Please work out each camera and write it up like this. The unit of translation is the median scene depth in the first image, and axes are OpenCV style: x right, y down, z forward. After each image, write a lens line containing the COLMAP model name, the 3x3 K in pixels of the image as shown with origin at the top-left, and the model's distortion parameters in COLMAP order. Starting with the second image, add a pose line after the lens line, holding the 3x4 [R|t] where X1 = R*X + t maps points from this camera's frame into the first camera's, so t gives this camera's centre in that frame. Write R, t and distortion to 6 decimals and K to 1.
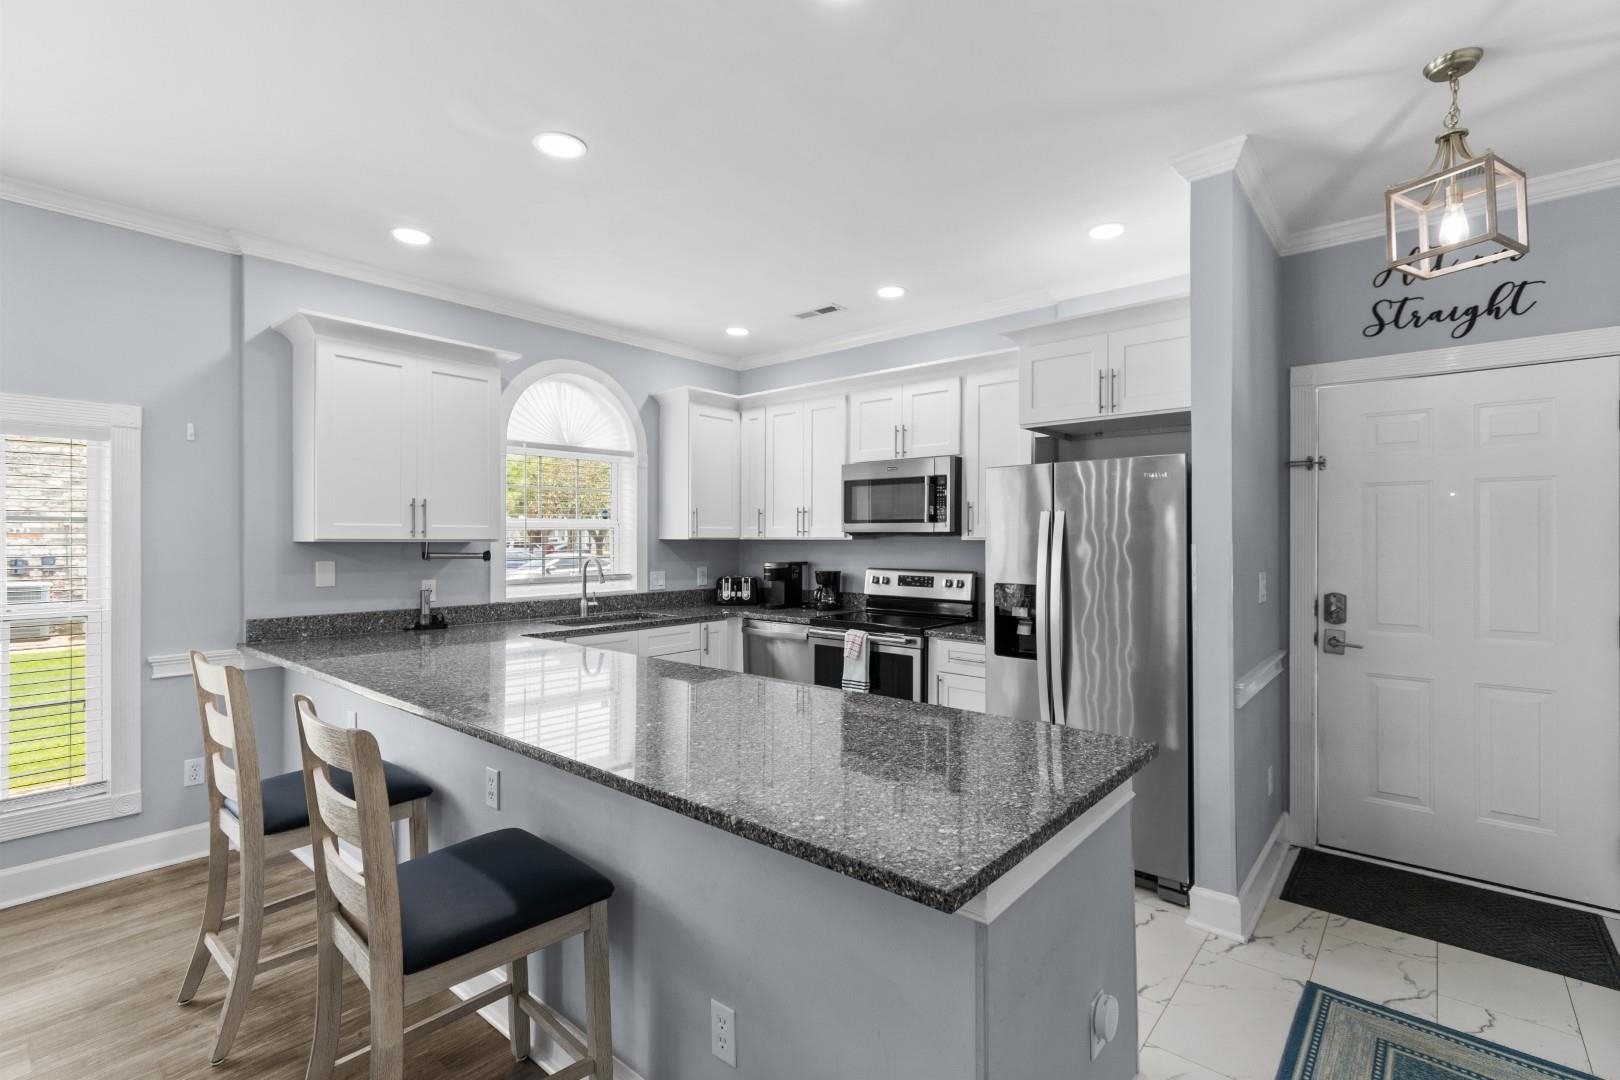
lens RADIAL K [[736.8, 0, 818.2], [0, 736.8, 539.6], [0, 0, 1]] dist [0.003460, 0.000532]
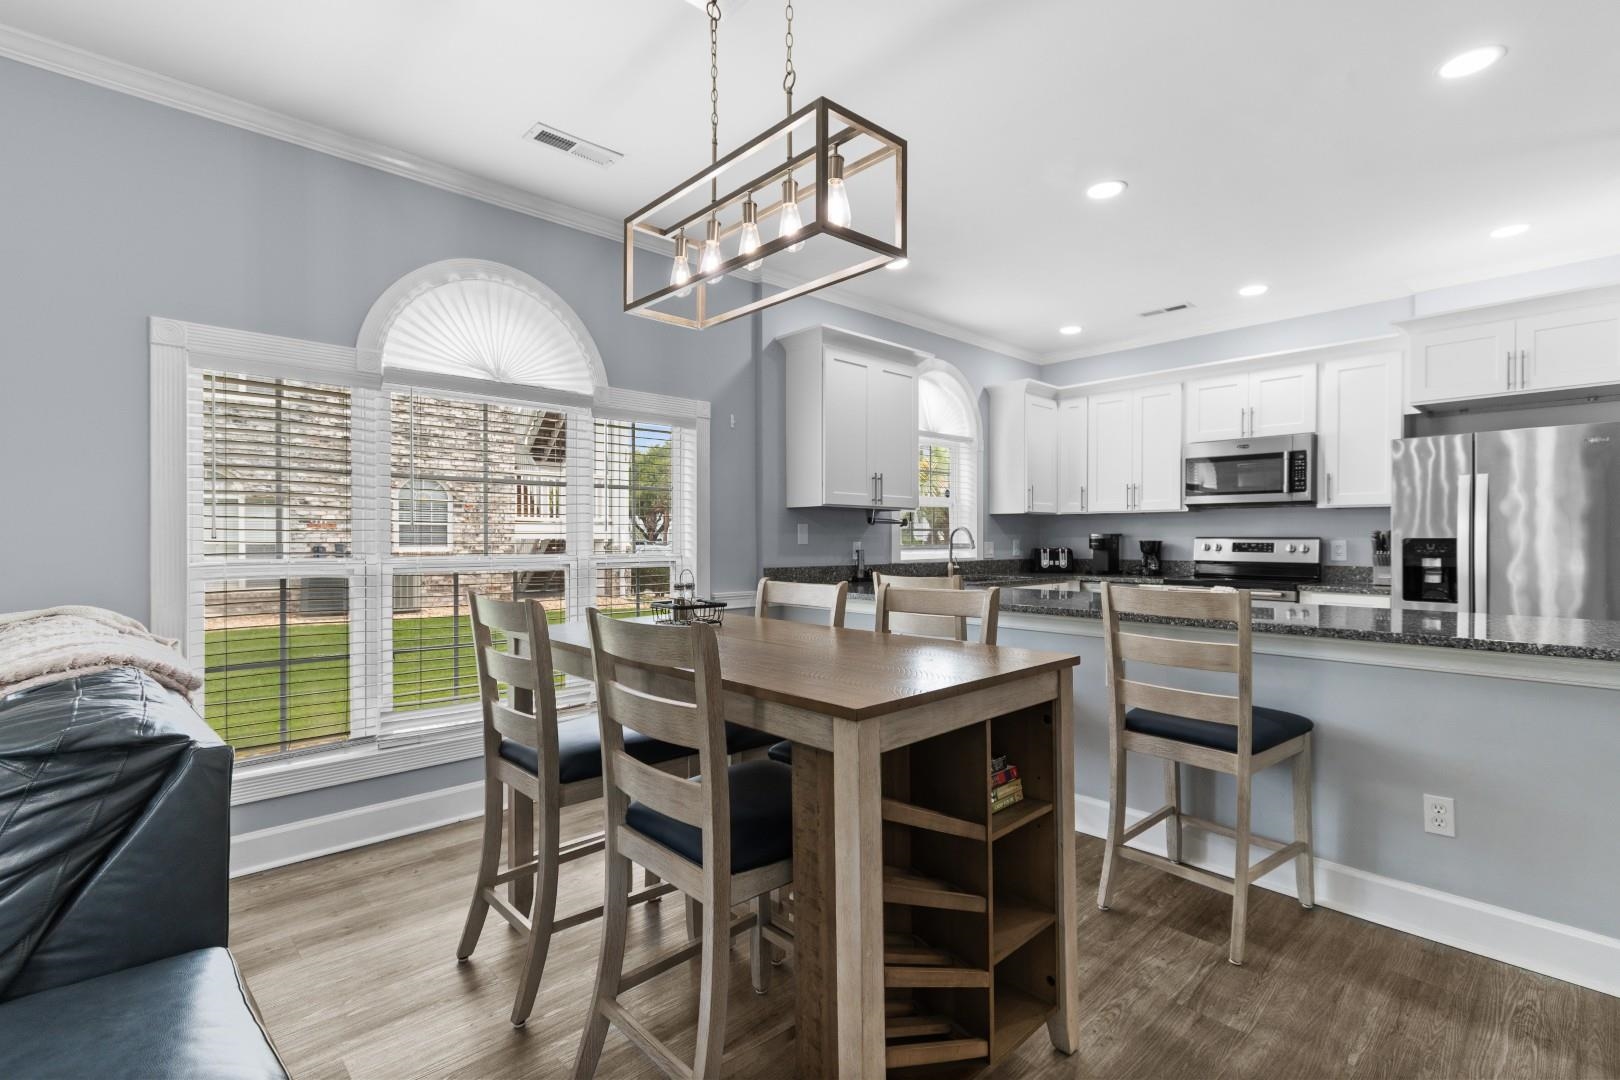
lens RADIAL K [[741.7, 0, 817.0], [0, 741.7, 540.0], [0, 0, 1]] dist [0.001237, 0.000336]
pose [[0.993341, -0.000517, -0.115212, -0.465197], [0.000672, 0.999999, 0.001306, 0.050594], [0.115211, -0.001375, 0.993340, -0.230412]]
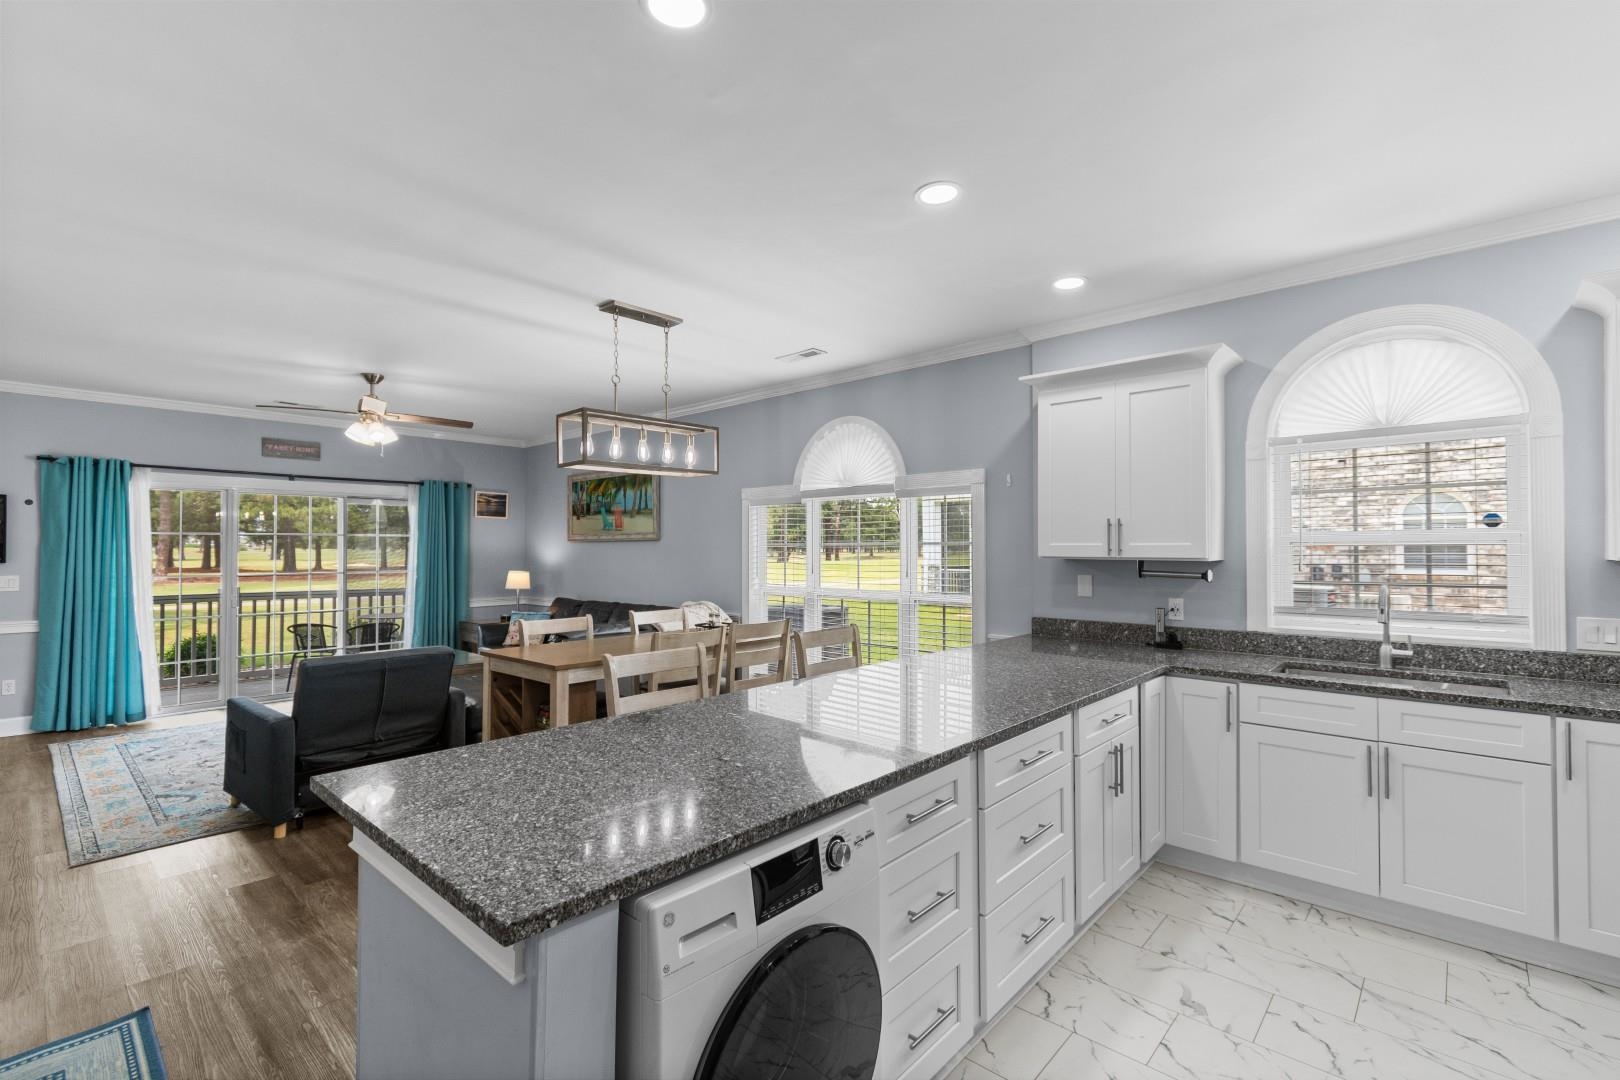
lens RADIAL K [[718.8, 0, 814.8], [0, 718.8, 539.9], [0, 0, 1]] dist [0.004187, -0.000867]
pose [[-0.034005, -0.011928, -0.999350, 0.460868], [0.001053, 0.999928, -0.011971, -0.012626], [0.999421, -0.001460, -0.033990, 0.566949]]
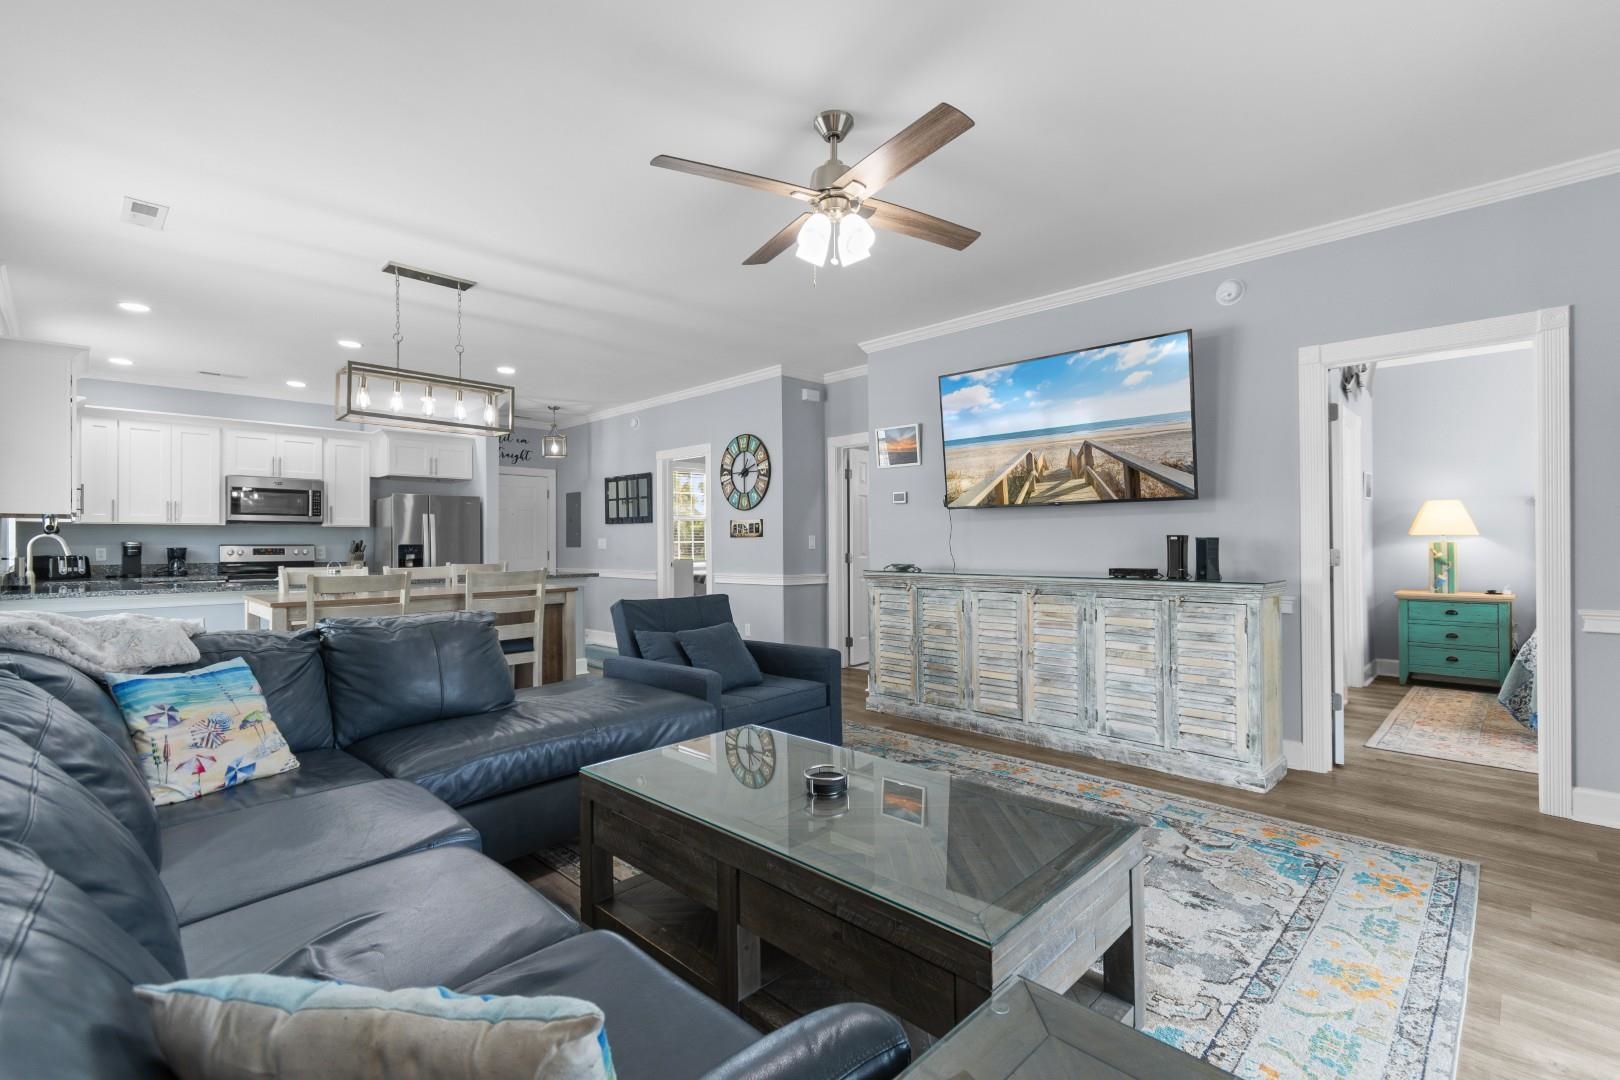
lens RADIAL K [[723.9, 0, 808.8], [0, 723.9, 563.5], [0, 0, 1]] dist [0.000392, -0.000178]
pose [[0.085540, -0.026324, 0.995987, -1.609077], [0.007097, 0.999642, 0.025811, 0.058703], [-0.996309, 0.004860, 0.085696, -0.383766]]
